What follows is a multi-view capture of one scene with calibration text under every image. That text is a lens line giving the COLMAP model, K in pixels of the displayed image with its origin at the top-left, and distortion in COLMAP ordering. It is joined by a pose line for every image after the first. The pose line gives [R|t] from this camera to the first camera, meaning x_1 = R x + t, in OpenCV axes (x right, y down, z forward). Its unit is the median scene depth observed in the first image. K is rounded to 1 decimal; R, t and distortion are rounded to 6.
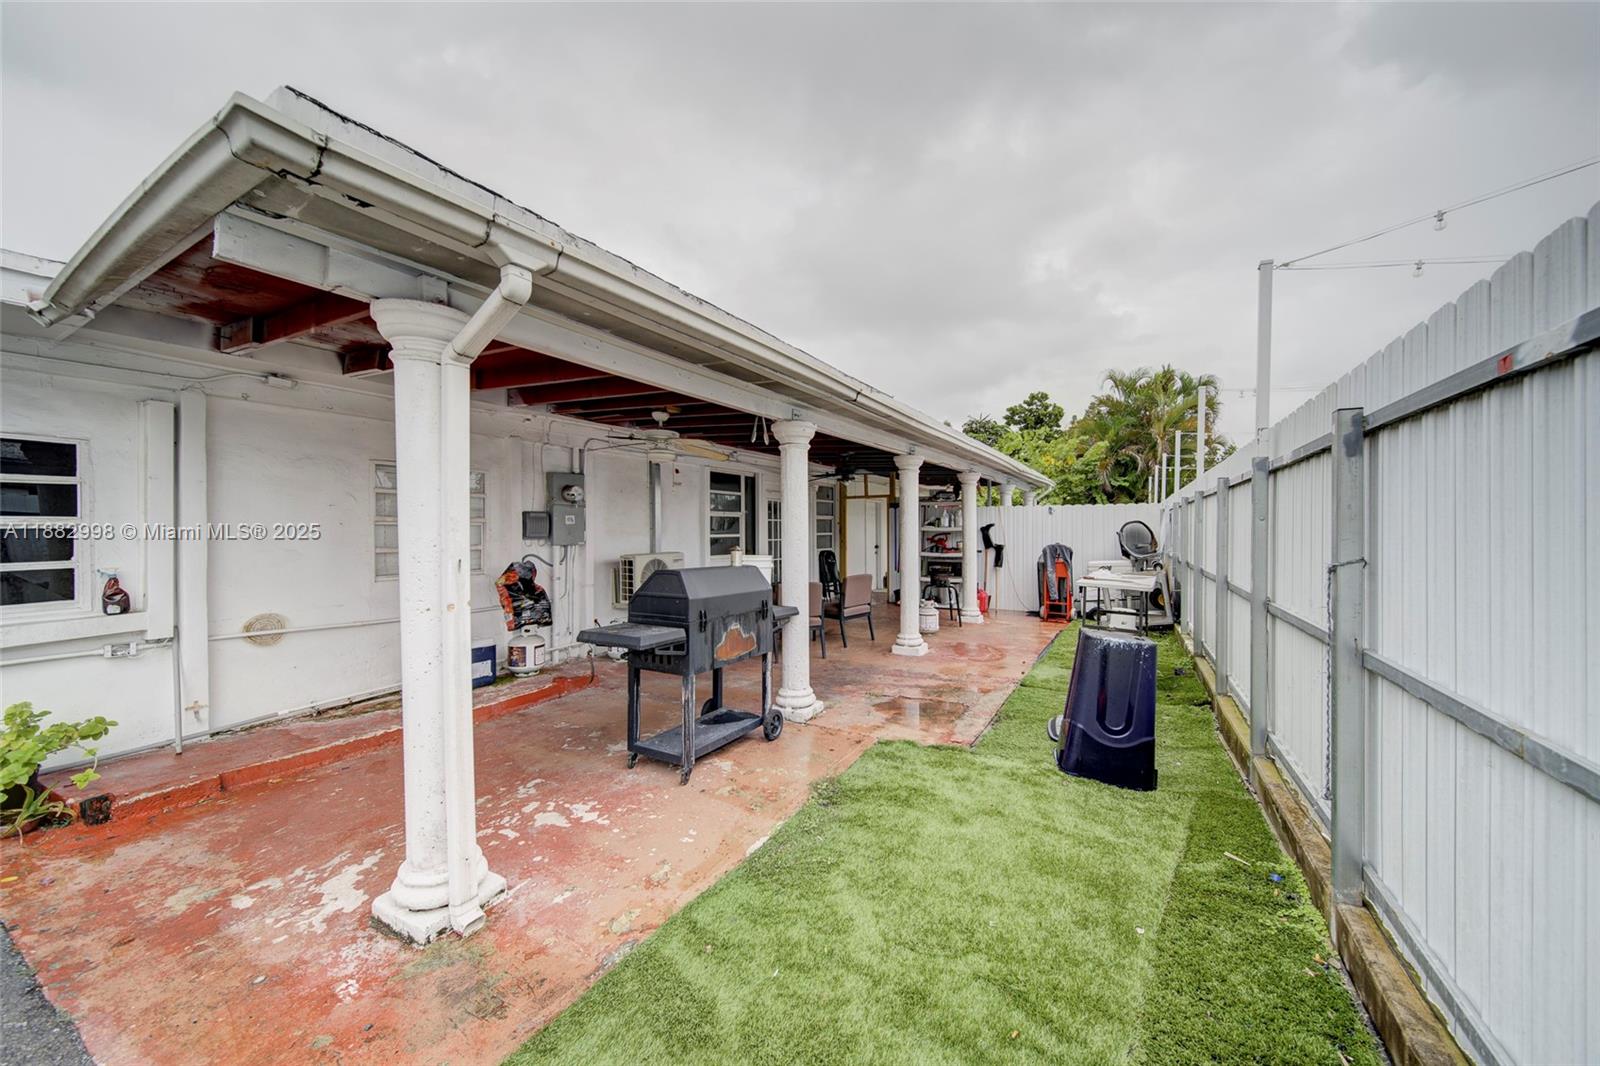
lens RADIAL K [[565.5, 0, 788.8], [0, 565.5, 526.7], [0, 0, 1]] dist [-0.000167, -0.000301]
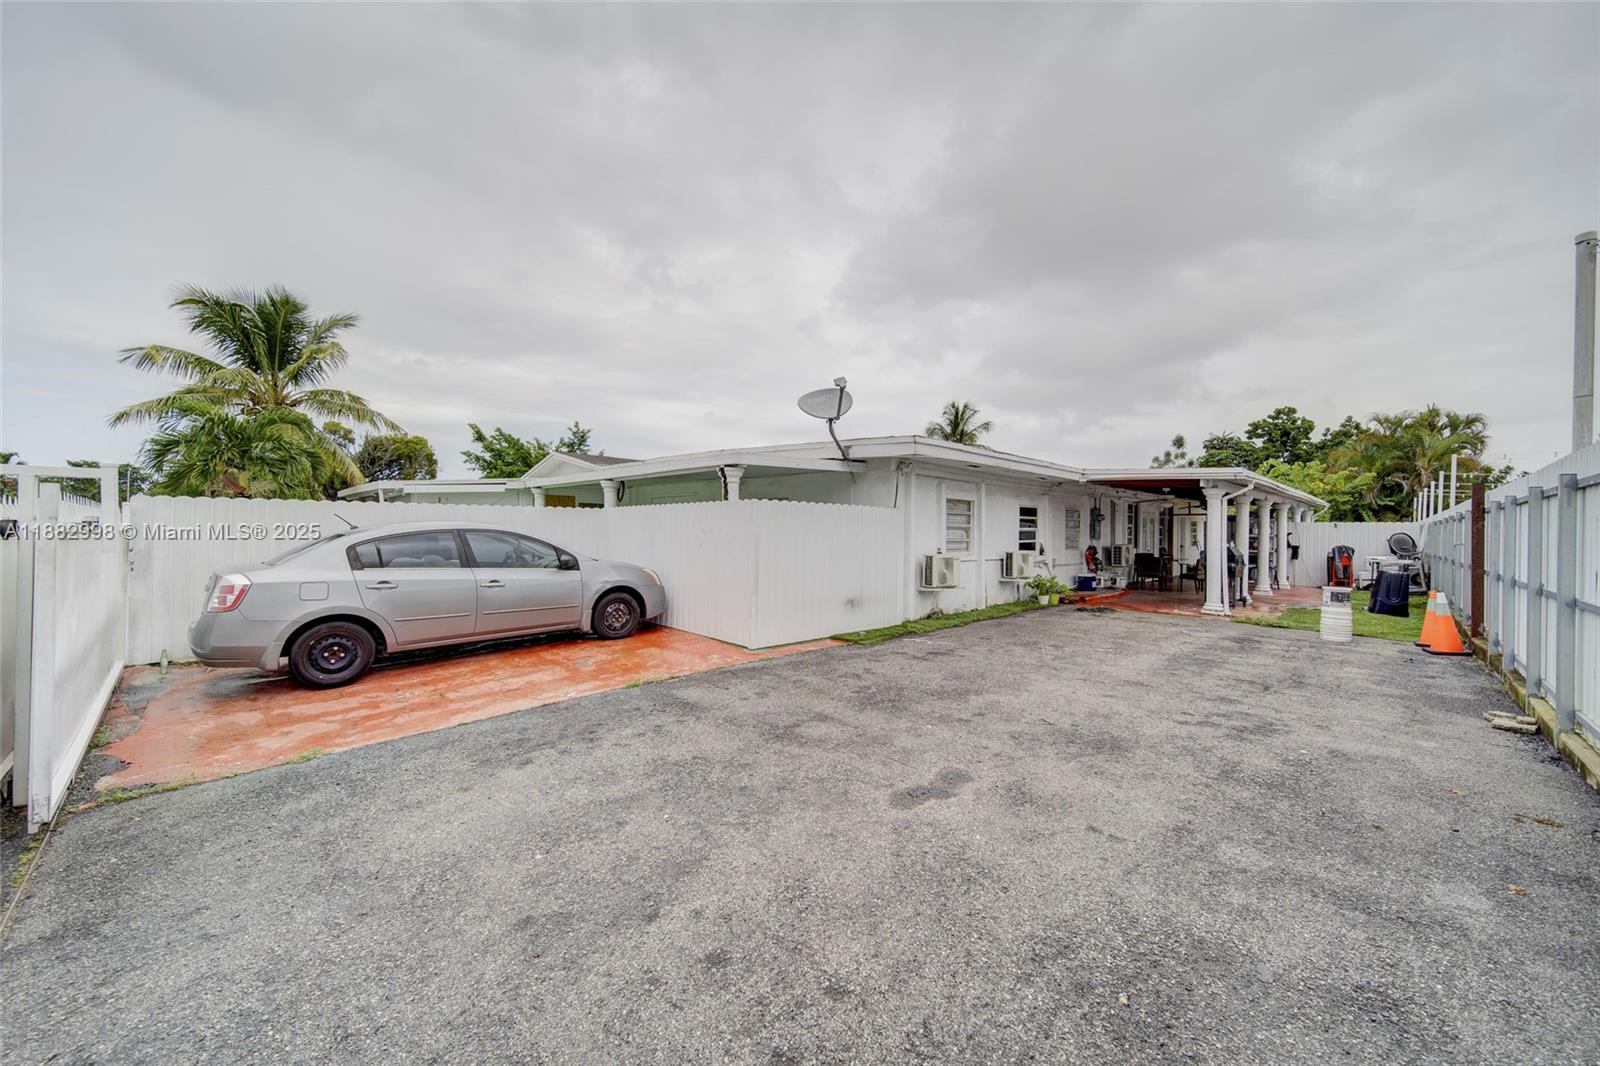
lens RADIAL K [[565.5, 0, 788.8], [0, 565.5, 526.7], [0, 0, 1]] dist [-0.000167, -0.000301]
pose [[0.962363, 0.012177, -0.271496, -0.414635], [-0.013974, 0.999891, -0.004687, 0.002847], [0.271409, 0.008304, 0.962428, -0.675773]]
